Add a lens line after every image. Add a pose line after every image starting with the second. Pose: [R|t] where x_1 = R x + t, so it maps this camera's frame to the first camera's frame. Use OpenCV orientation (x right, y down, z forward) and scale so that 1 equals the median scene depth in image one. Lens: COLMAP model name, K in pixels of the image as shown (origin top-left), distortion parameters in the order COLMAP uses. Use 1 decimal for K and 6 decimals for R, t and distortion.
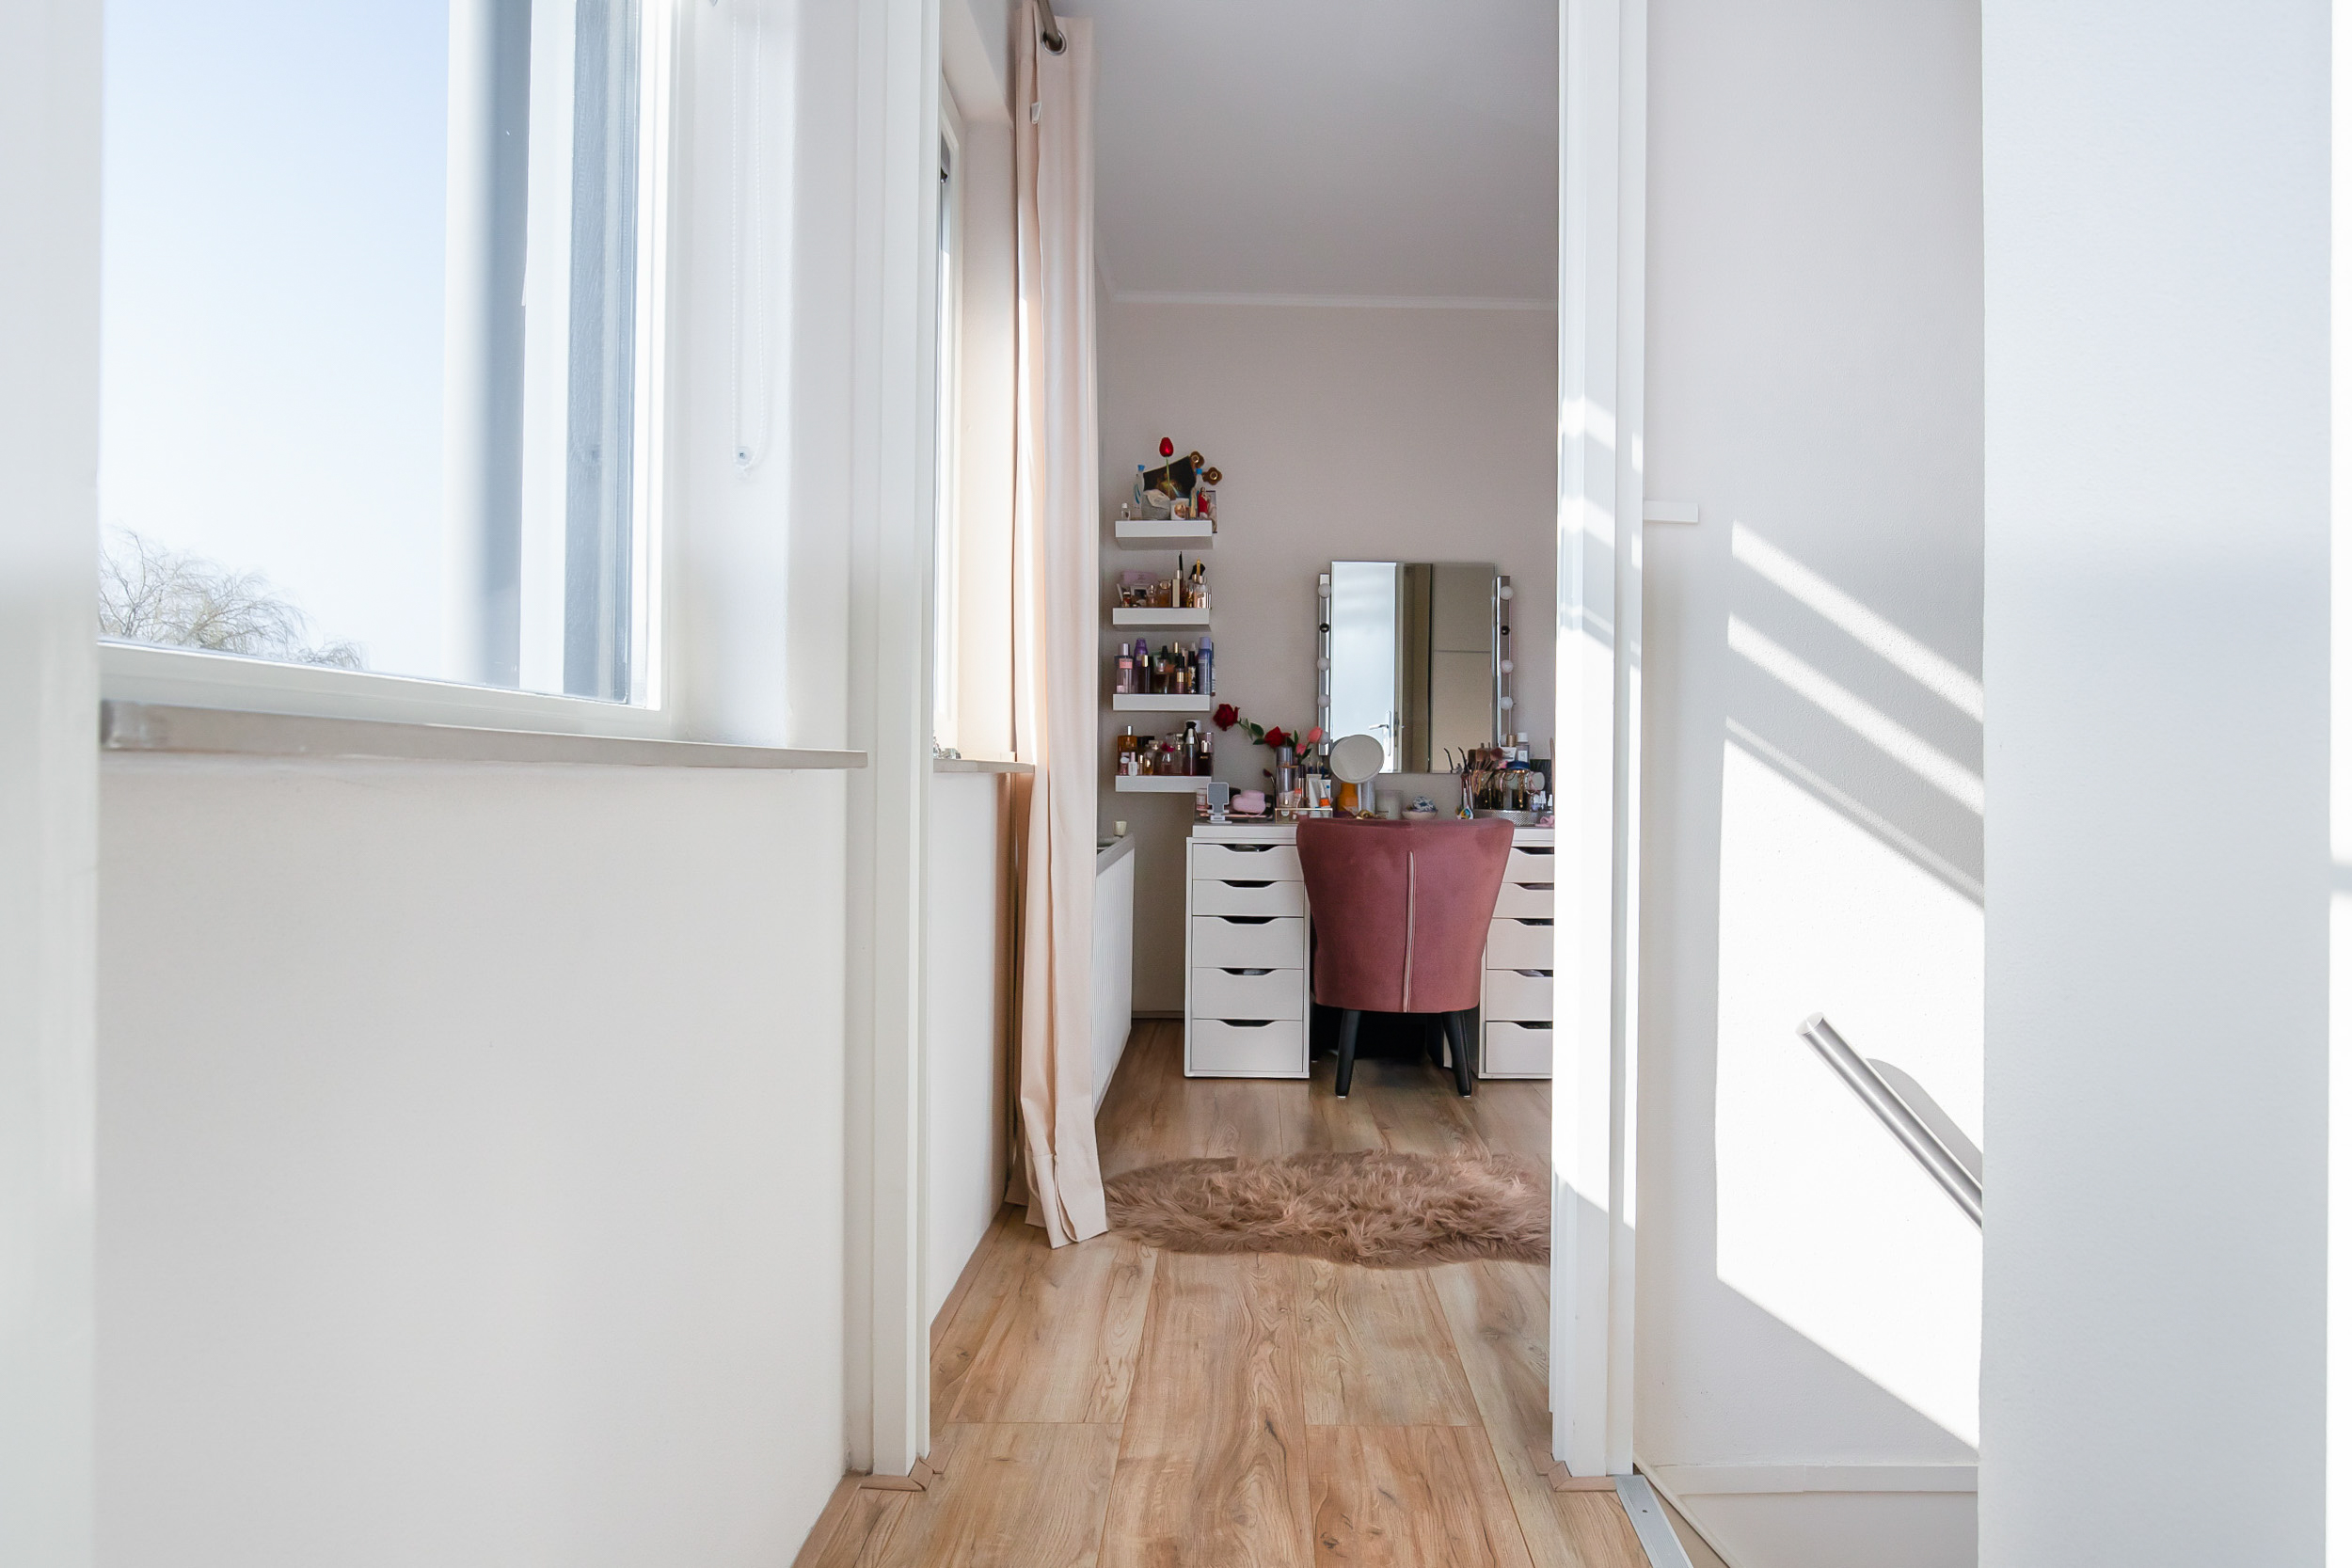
lens RADIAL K [[1400.5, 0, 1171.4], [0, 1400.5, 793.1], [0, 0, 1]] dist [-0.016151, 0.008521]
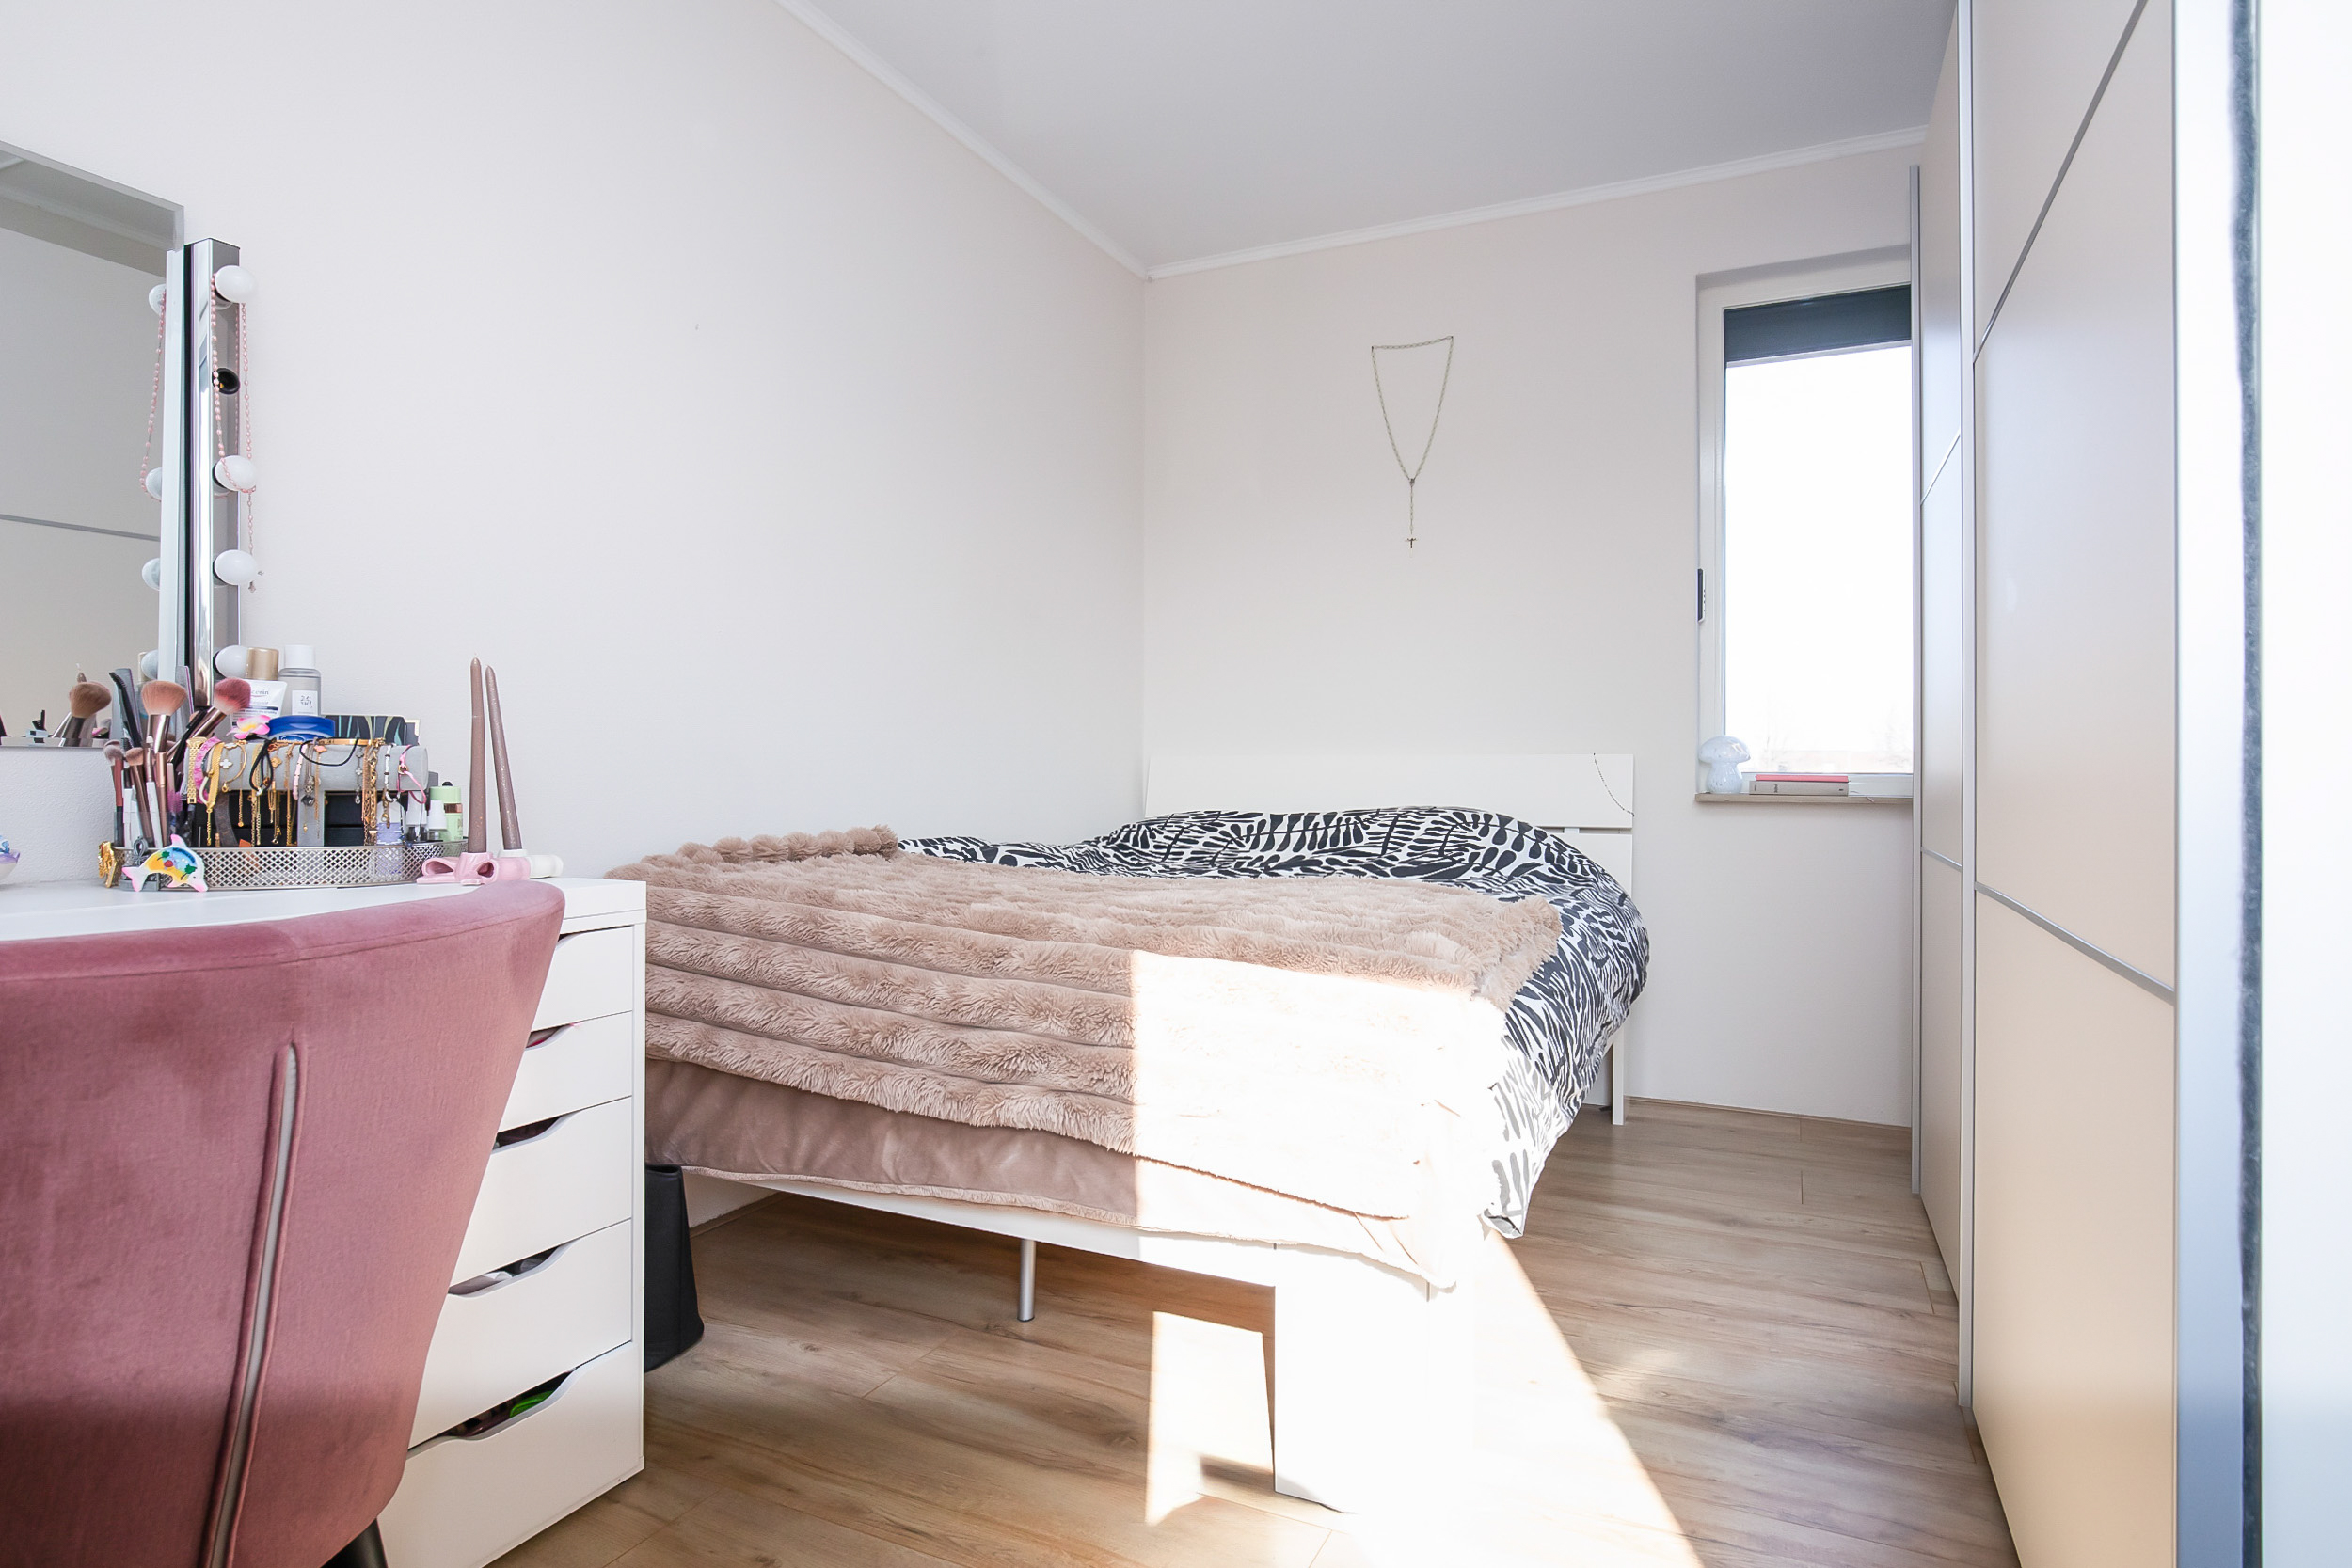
lens RADIAL K [[1281.1, 0, 1207.8], [0, 1281.1, 778.7], [0, 0, 1]] dist [-0.002100, -0.000222]
pose [[0.401672, -0.013251, 0.915688, 0.022317], [0.013023, 0.999877, 0.008756, -0.005101], [-0.915691, 0.008408, 0.401795, 0.623364]]
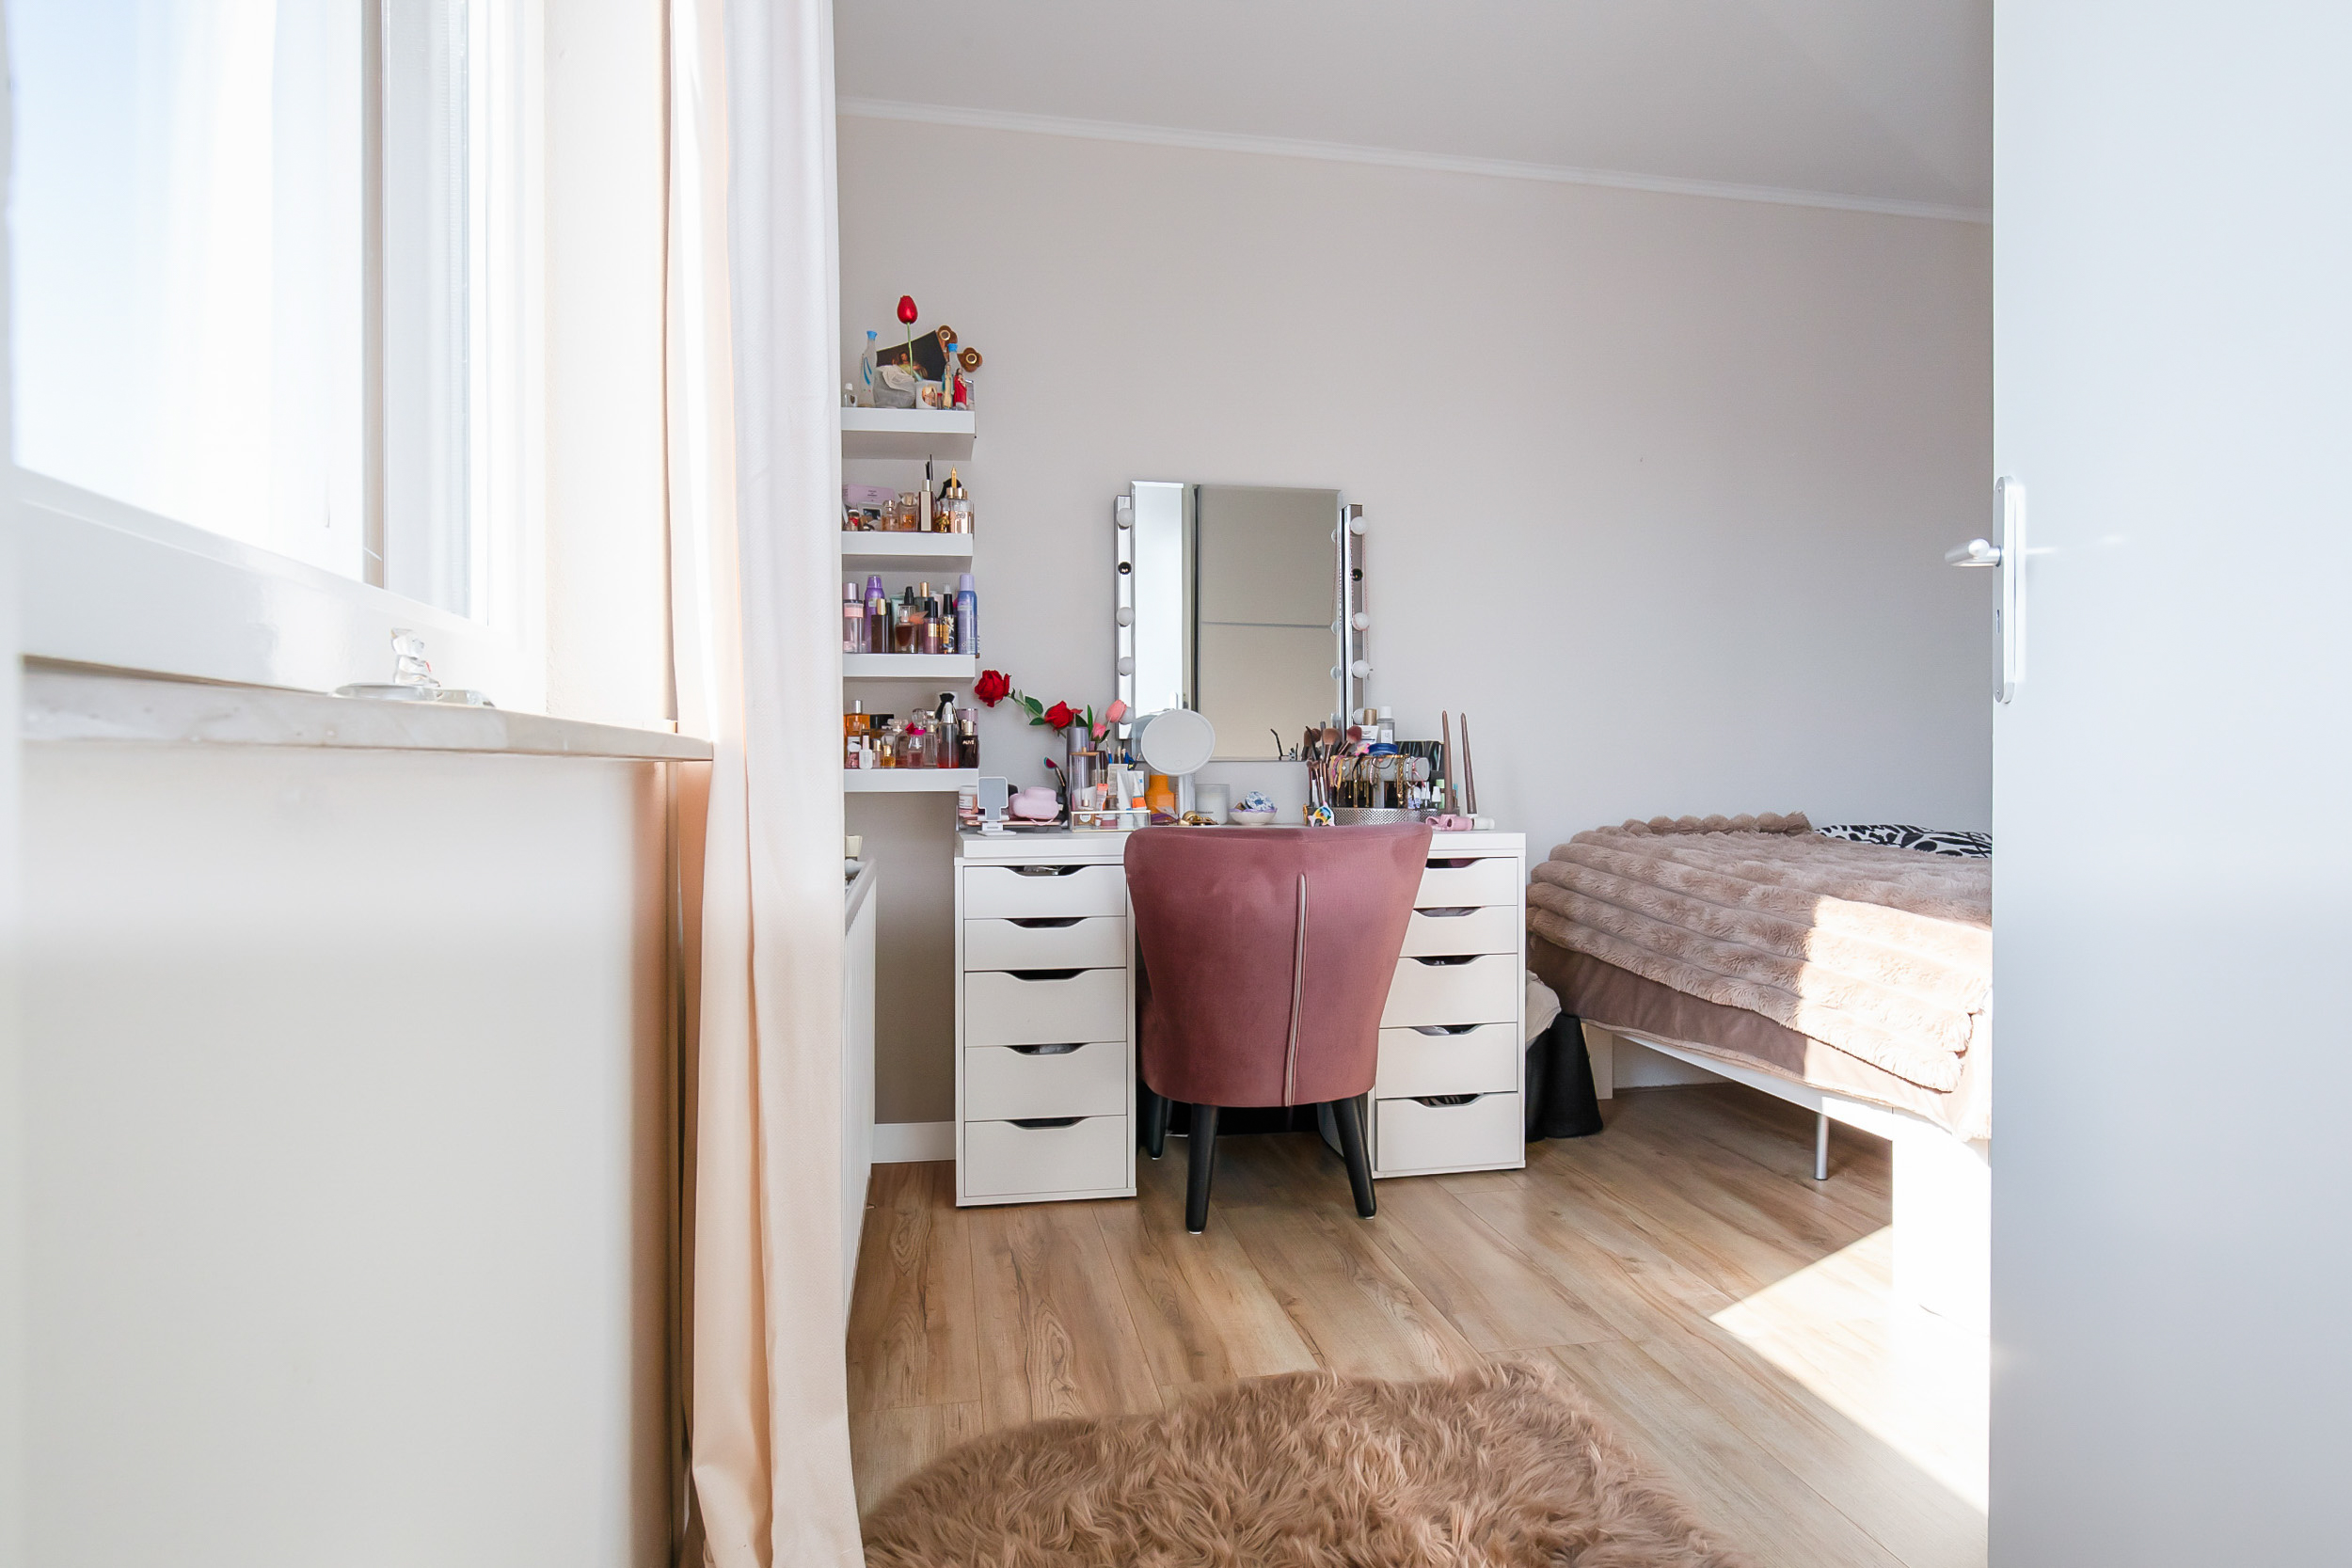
lens RADIAL K [[1327.2, 0, 1166.6], [0, 1327.2, 774.0], [0, 0, 1]] dist [-0.013169, 0.000772]
pose [[0.974840, -0.014066, 0.222462, -0.029034], [0.016309, 0.999833, -0.008249, -0.001964], [-0.222309, 0.011669, 0.974906, 0.318425]]
